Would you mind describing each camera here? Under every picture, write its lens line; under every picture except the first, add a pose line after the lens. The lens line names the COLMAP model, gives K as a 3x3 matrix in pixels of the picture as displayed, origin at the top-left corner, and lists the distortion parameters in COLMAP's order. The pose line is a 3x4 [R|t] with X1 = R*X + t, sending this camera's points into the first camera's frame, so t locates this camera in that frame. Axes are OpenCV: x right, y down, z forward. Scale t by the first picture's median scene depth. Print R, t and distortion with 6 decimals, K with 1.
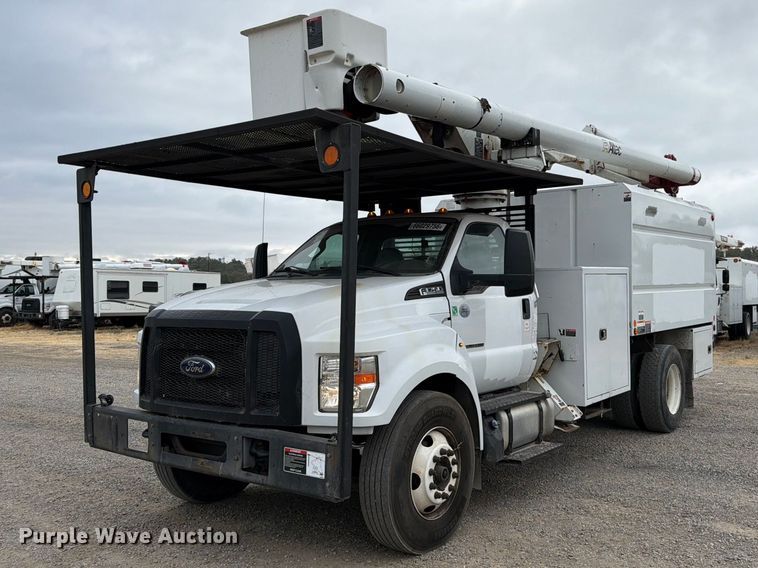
lens RADIAL K [[764.8, 0, 379.0], [0, 764.8, 284.0], [0, 0, 1]] dist [0.020474, 0.002679]
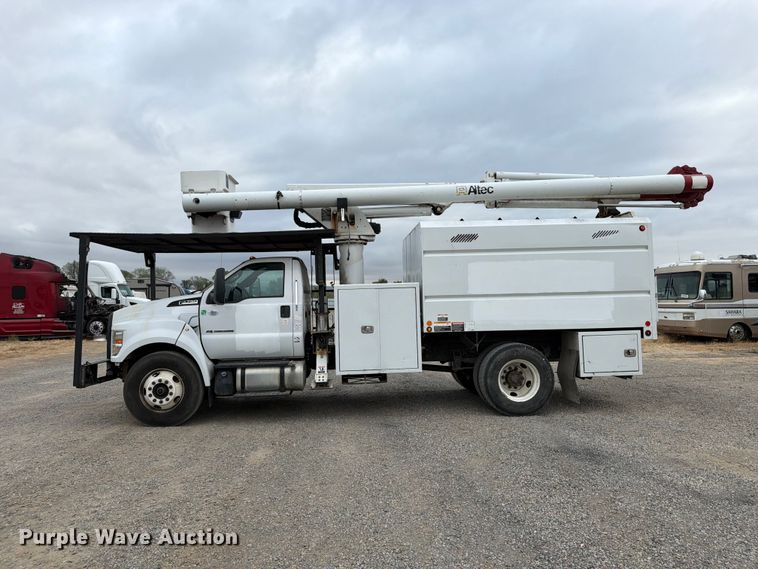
lens RADIAL K [[559.5, 0, 379.0], [0, 559.5, 284.5], [0, 0, 1]] dist [0.007757, -0.000843]
pose [[0.658313, -0.023535, -0.752377, 1.274307], [0.017259, 0.999720, -0.016171, -0.004217], [0.752547, -0.002340, 0.658535, 0.354087]]
